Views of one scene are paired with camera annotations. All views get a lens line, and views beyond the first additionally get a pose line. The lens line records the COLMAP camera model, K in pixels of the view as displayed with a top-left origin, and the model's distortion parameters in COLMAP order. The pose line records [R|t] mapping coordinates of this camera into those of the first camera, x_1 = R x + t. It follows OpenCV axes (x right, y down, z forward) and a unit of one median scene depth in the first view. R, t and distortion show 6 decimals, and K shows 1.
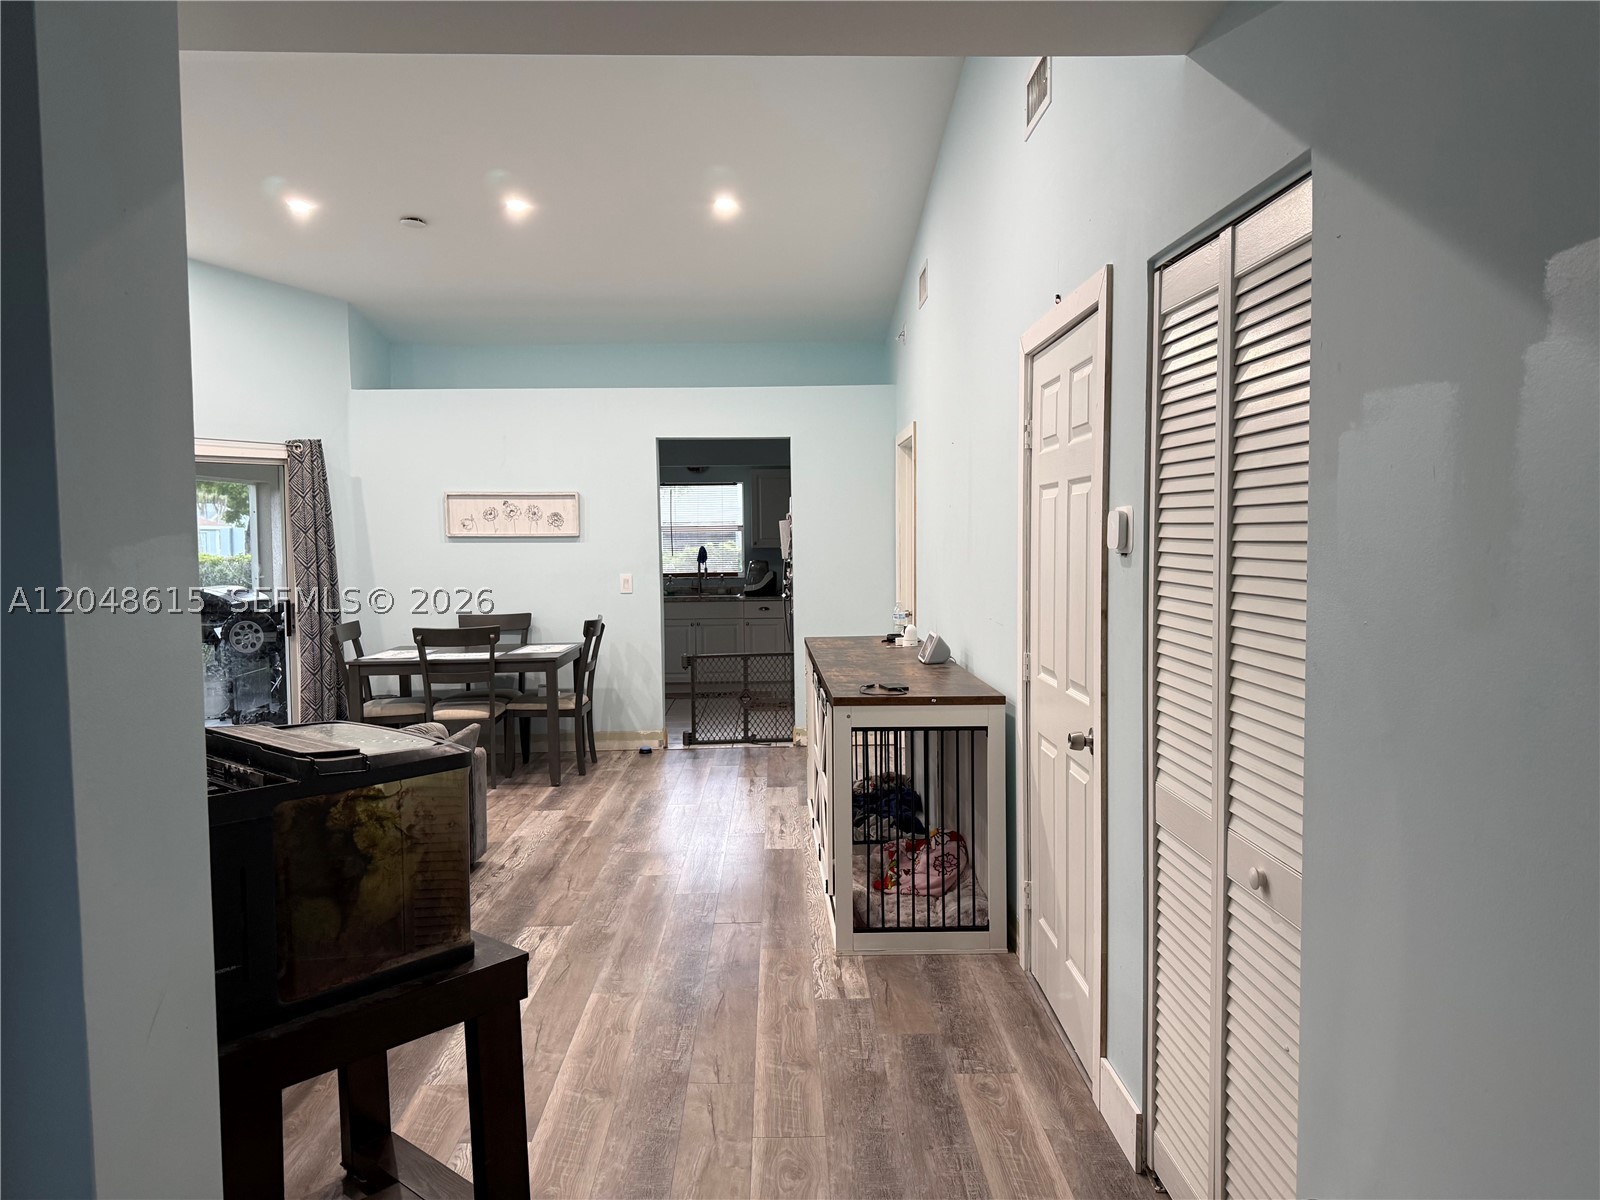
lens RADIAL K [[1135.7, 0, 801.8], [0, 1135.7, 600.2], [0, 0, 1]] dist [0.046612, -0.053112]
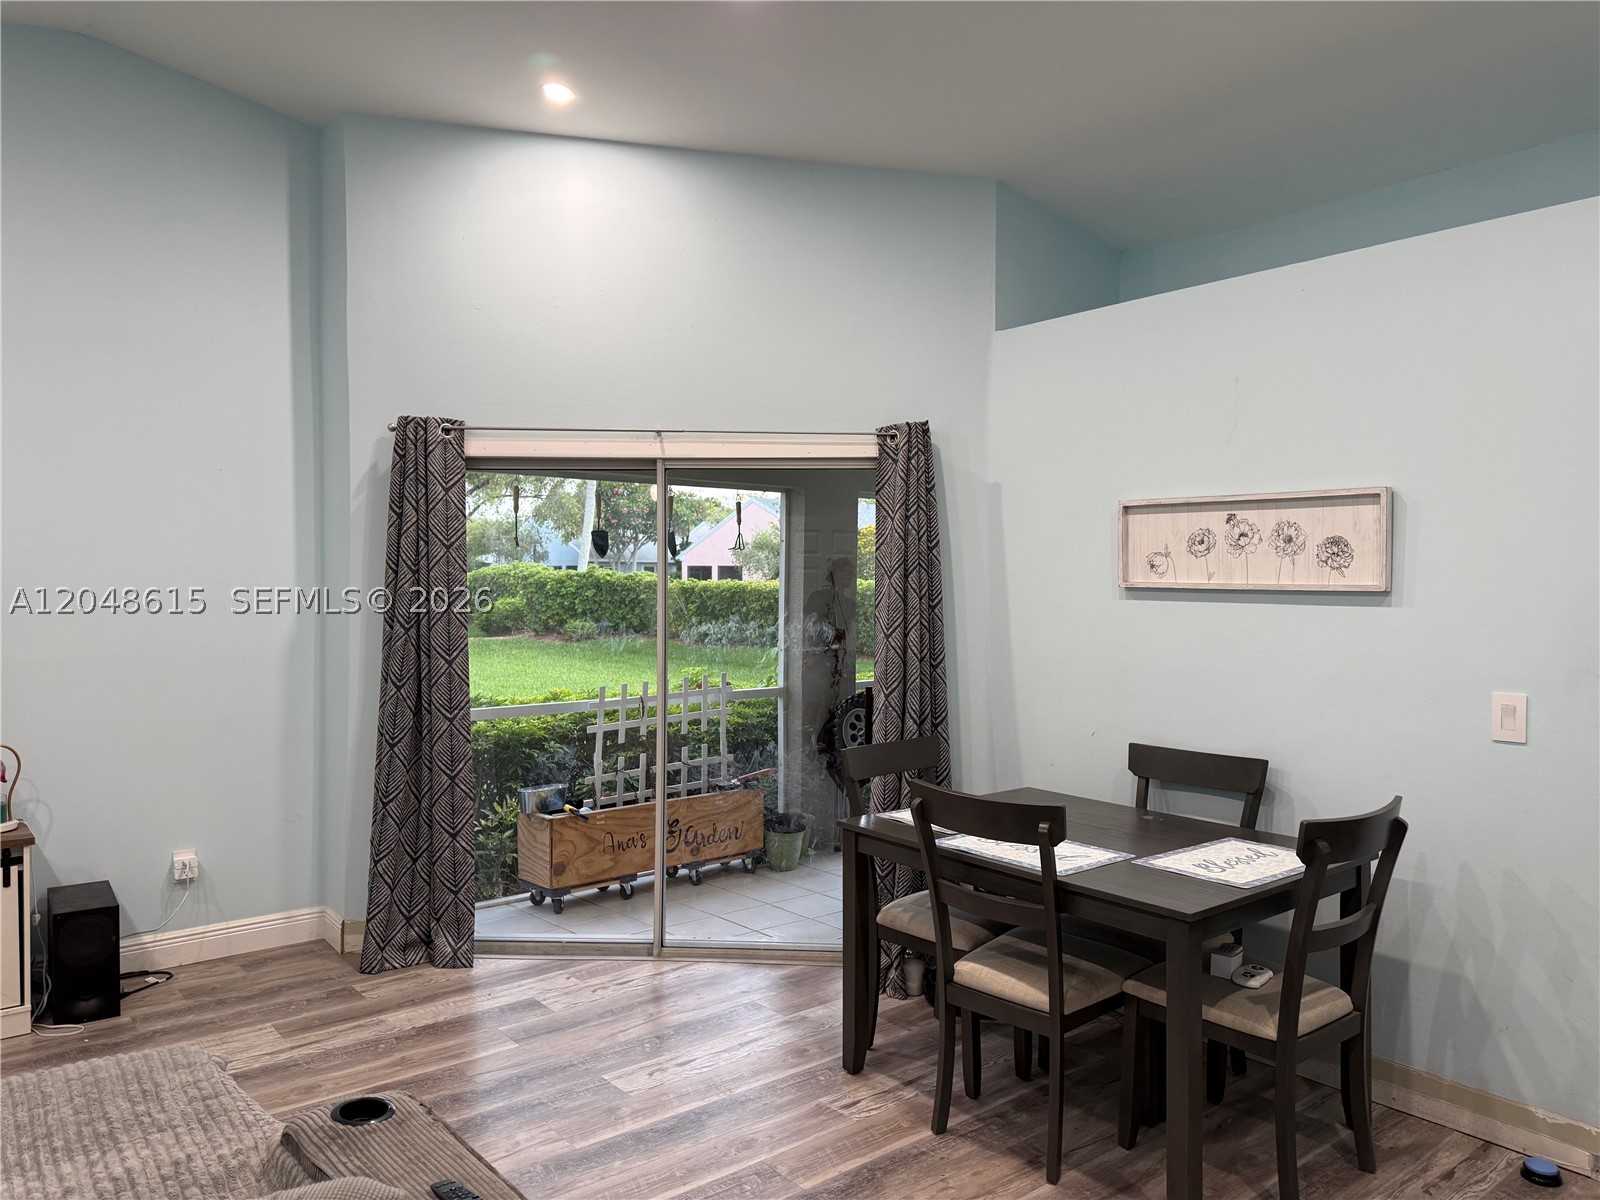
lens RADIAL K [[1135.7, 0, 788.8], [0, 1135.7, 590.6], [0, 0, 1]] dist [0.046612, -0.053112]
pose [[0.613321, 0.020301, -0.789573, 0.003112], [-0.050571, 0.998628, -0.013606, -0.041200], [0.788213, 0.048275, 0.613506, 0.586449]]
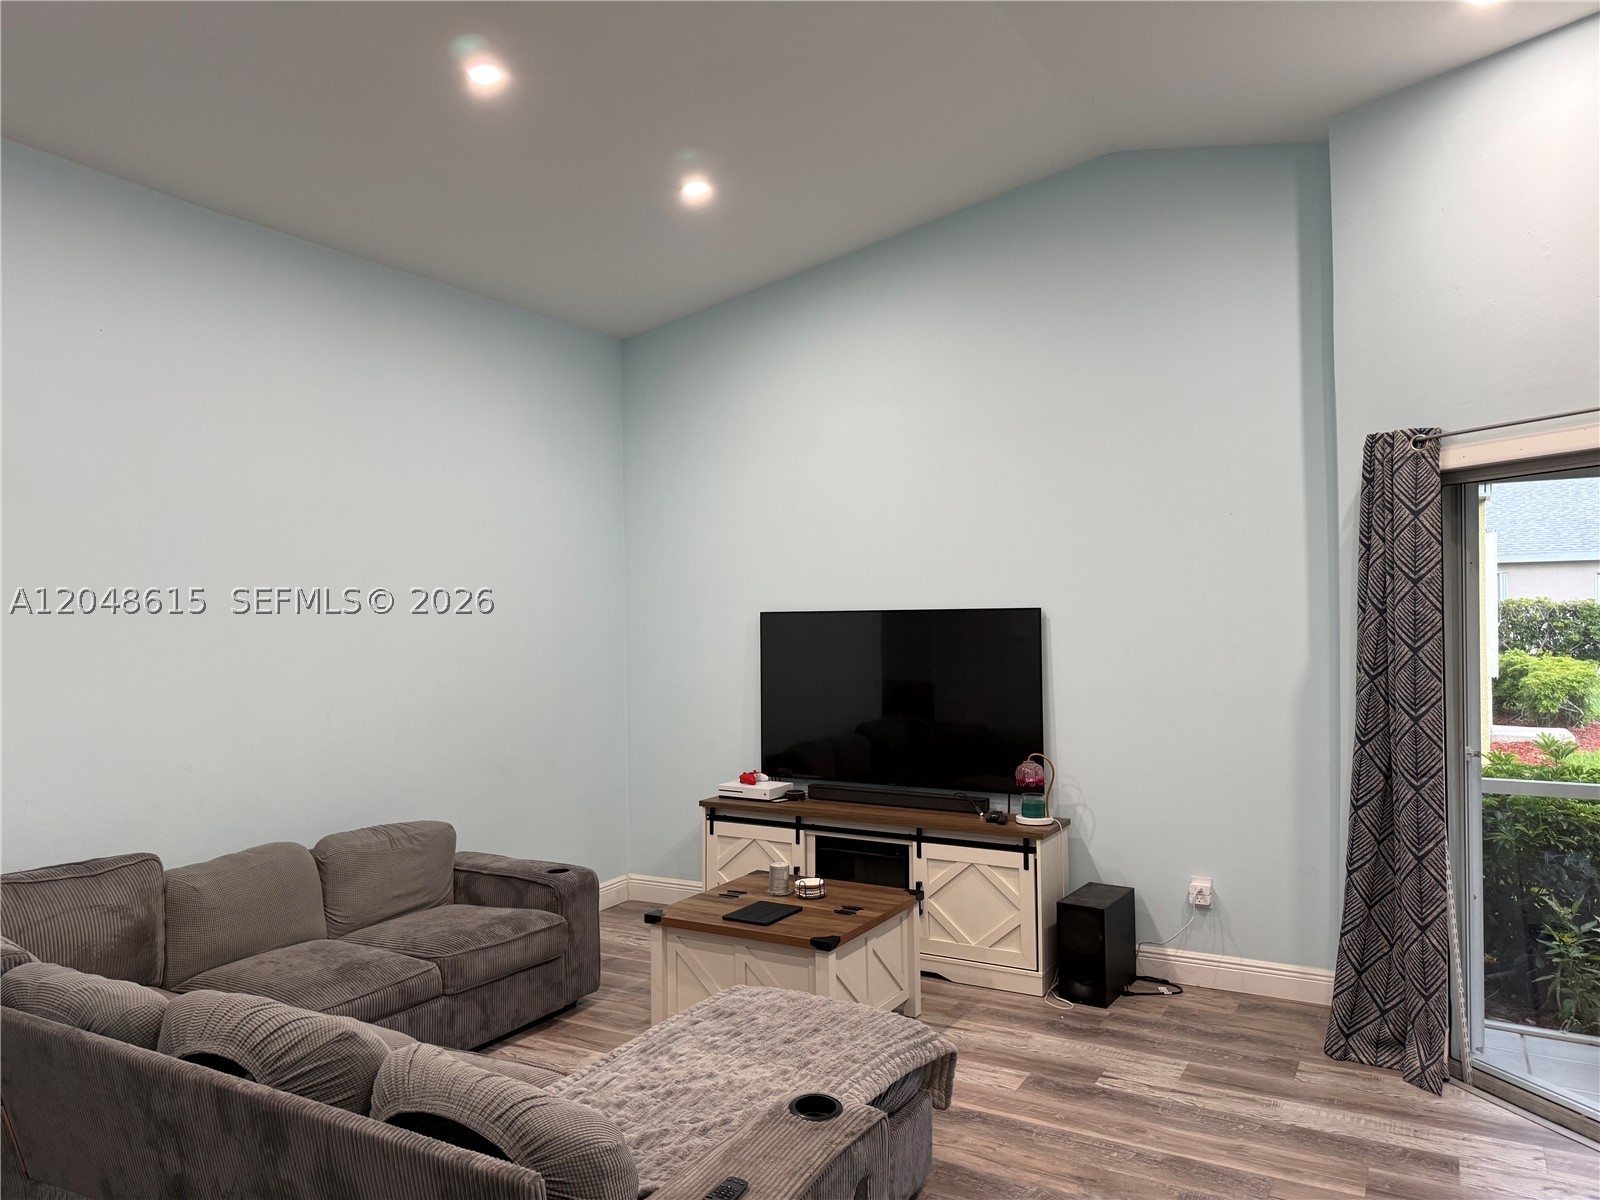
lens RADIAL K [[1135.7, 0, 809.0], [0, 1135.7, 588.8], [0, 0, 1]] dist [0.046612, -0.053112]
pose [[-0.509172, -0.002346, -0.860661, -0.008165], [-0.029364, 0.999461, 0.014648, -0.059556], [0.860164, 0.032731, -0.508967, 0.842510]]
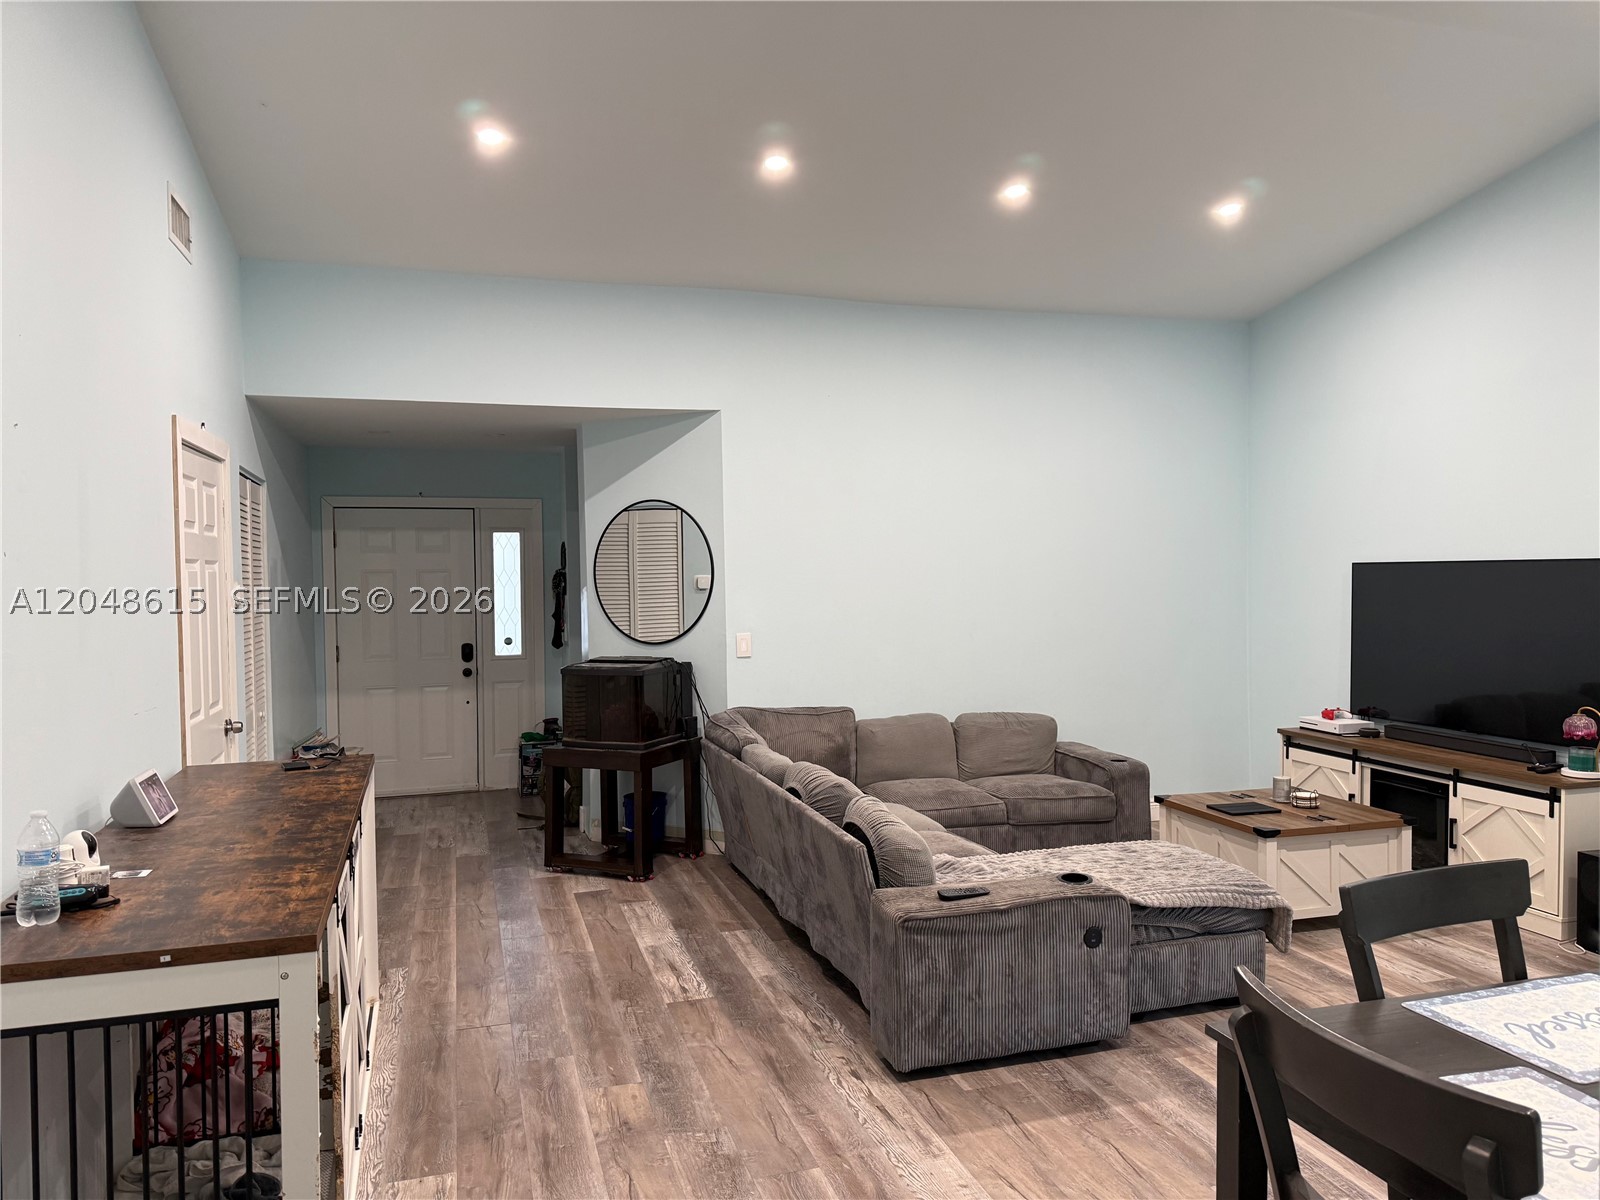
lens RADIAL K [[1135.7, 0, 798.0], [0, 1135.7, 597.0], [0, 0, 1]] dist [0.046612, -0.053112]
pose [[-0.963682, 0.021909, -0.266152, -0.036707], [0.002174, 0.997240, 0.074218, -0.070855], [0.267043, 0.070944, -0.961070, 1.124904]]
